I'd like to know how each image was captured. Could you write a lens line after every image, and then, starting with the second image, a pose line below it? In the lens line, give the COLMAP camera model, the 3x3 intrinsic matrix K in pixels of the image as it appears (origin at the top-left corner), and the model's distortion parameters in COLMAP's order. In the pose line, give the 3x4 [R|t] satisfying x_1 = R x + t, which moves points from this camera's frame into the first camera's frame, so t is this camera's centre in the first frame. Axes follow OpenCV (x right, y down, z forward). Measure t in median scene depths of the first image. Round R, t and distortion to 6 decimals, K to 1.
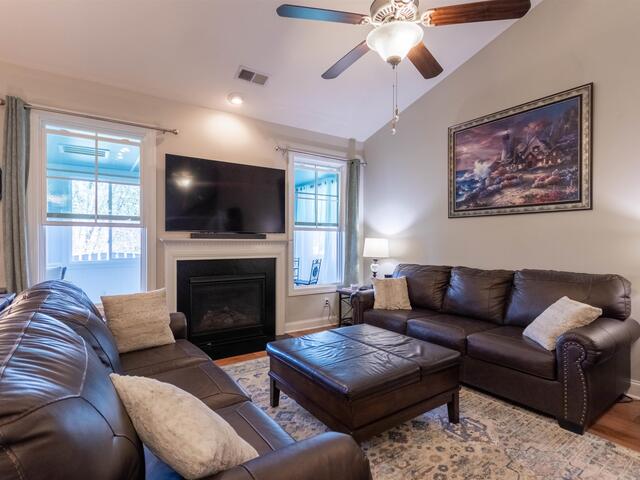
lens RADIAL K [[338.0, 0, 321.2], [0, 338.0, 242.1], [0, 0, 1]] dist [0.004395, 0.001030]
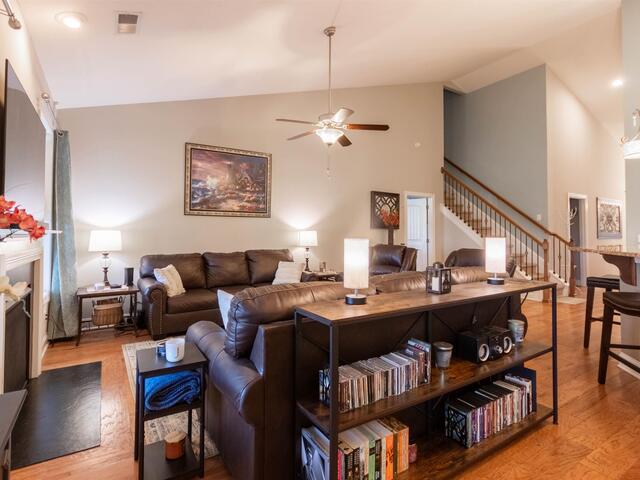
lens RADIAL K [[338.0, 0, 320.2], [0, 338.0, 234.3], [0, 0, 1]] dist [0.004395, 0.001030]
pose [[0.041429, -0.000671, 0.999141, -0.972453], [0.003876, 0.999992, 0.000511, 0.001567], [-0.999134, 0.003851, 0.041431, 0.526566]]
